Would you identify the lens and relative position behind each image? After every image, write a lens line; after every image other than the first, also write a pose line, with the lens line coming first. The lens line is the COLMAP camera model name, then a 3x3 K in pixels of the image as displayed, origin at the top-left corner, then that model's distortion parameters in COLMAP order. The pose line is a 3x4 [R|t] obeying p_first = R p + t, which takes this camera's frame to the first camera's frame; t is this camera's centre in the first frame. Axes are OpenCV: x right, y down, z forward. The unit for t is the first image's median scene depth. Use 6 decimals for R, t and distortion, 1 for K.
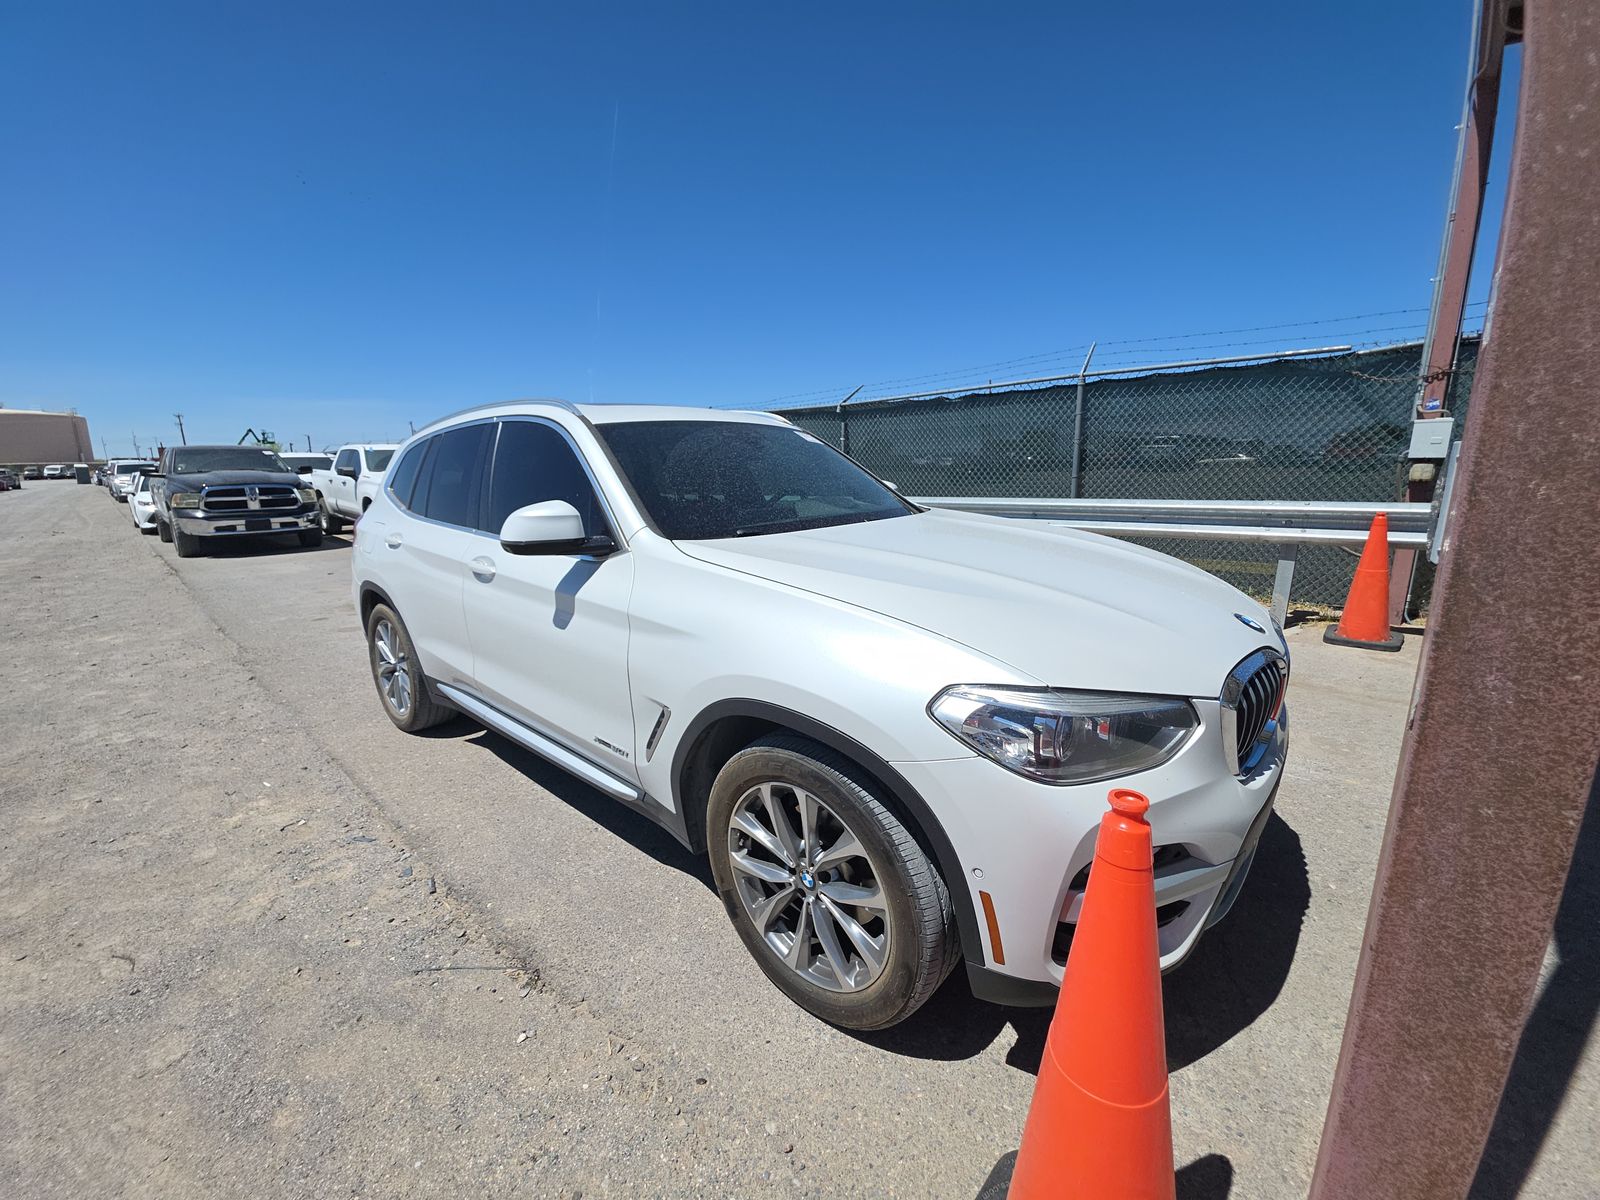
lens RADIAL K [[637.0, 0, 787.2], [0, 637.0, 607.5], [0, 0, 1]] dist [0.007847, -0.006320]
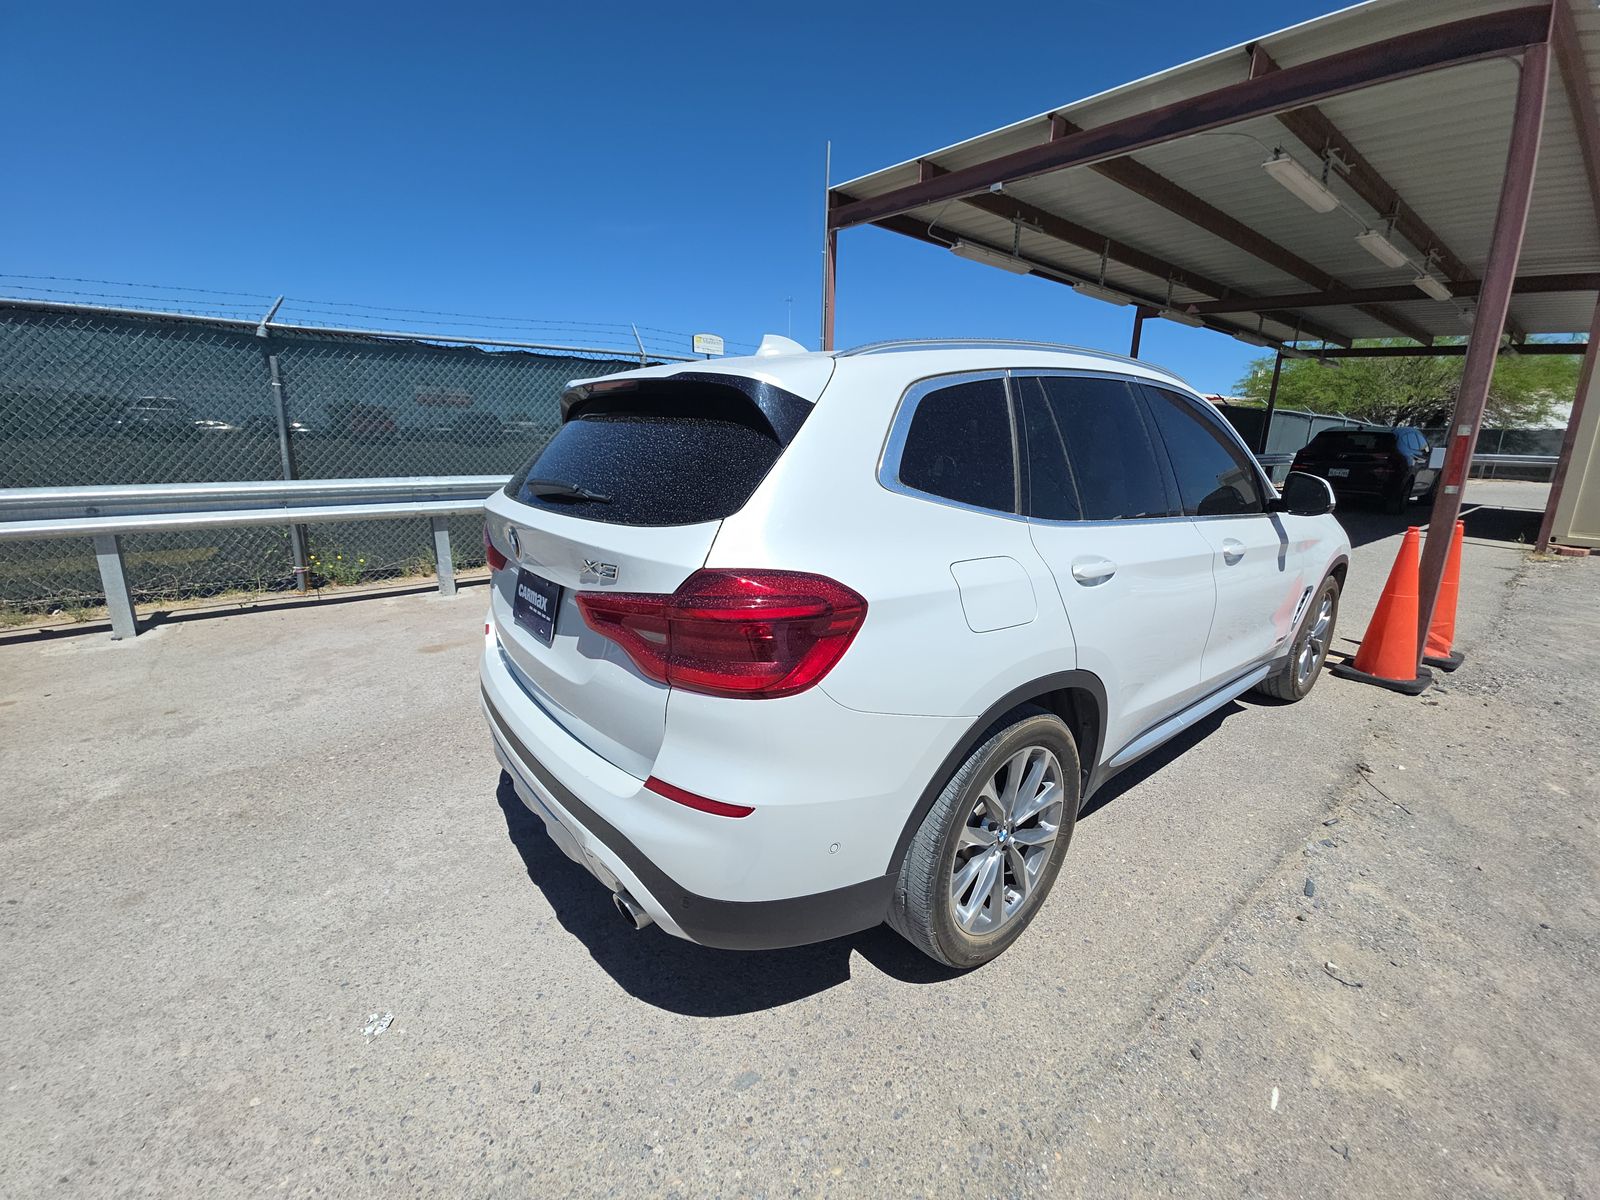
lens RADIAL K [[688.0, 0, 788.4], [0, 688.0, 600.3], [0, 0, 1]] dist [-0.002238, -0.000859]
pose [[0.137121, -0.203004, 0.969529, -0.639668], [0.196825, 0.964842, 0.174185, -0.116419], [-0.970803, 0.166943, 0.172256, 0.600123]]
